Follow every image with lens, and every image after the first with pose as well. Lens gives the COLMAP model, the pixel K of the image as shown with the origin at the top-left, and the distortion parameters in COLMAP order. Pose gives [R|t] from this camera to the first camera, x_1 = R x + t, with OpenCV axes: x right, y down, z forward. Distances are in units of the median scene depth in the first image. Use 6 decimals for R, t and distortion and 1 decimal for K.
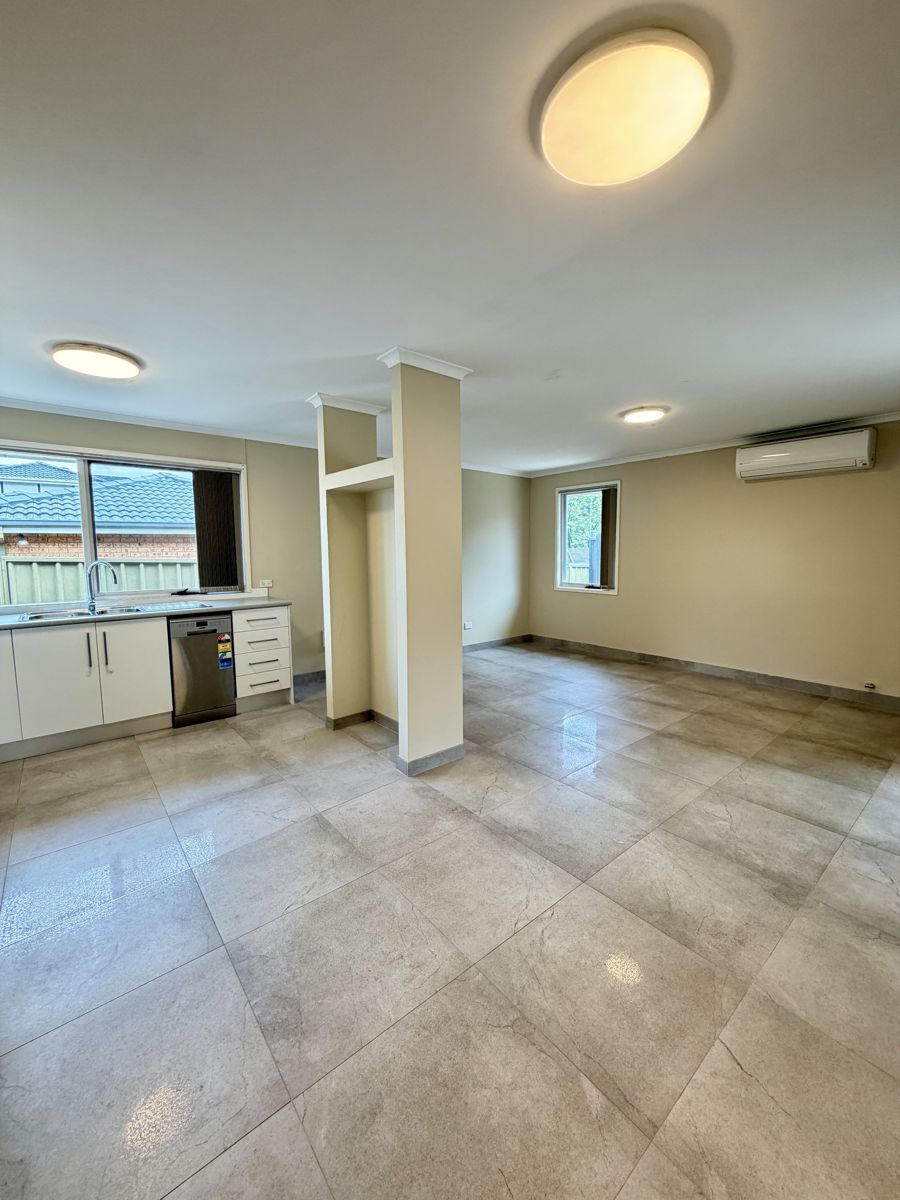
lens RADIAL K [[477.5, 0, 452.2], [0, 477.5, 594.0], [0, 0, 1]] dist [-0.000416, -0.000154]
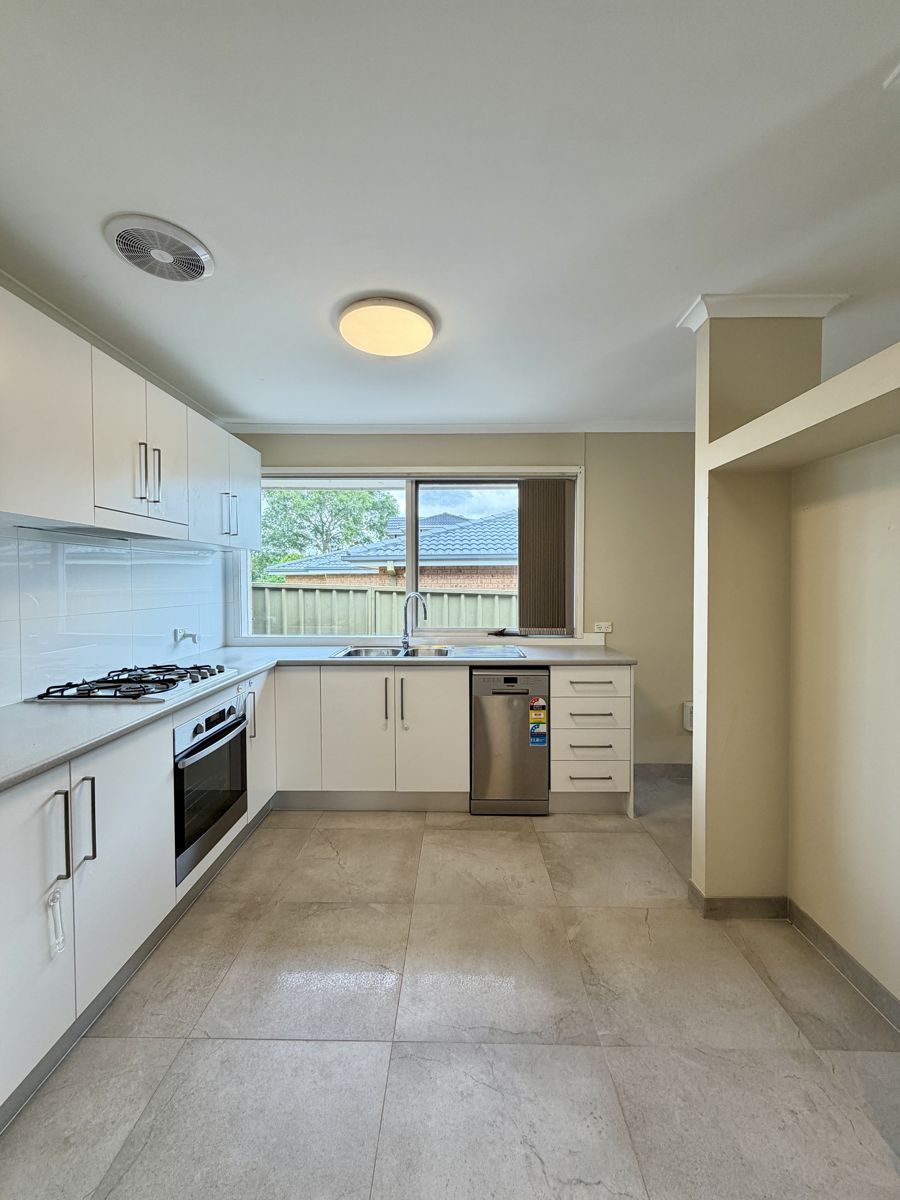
lens RADIAL K [[477.5, 0, 448.8], [0, 477.5, 594.8], [0, 0, 1]] dist [-0.000416, -0.000154]
pose [[0.755577, 0.021250, -0.654715, -0.127338], [-0.064727, 0.997004, -0.042339, -0.033223], [0.651854, 0.074368, 0.754689, 0.400789]]
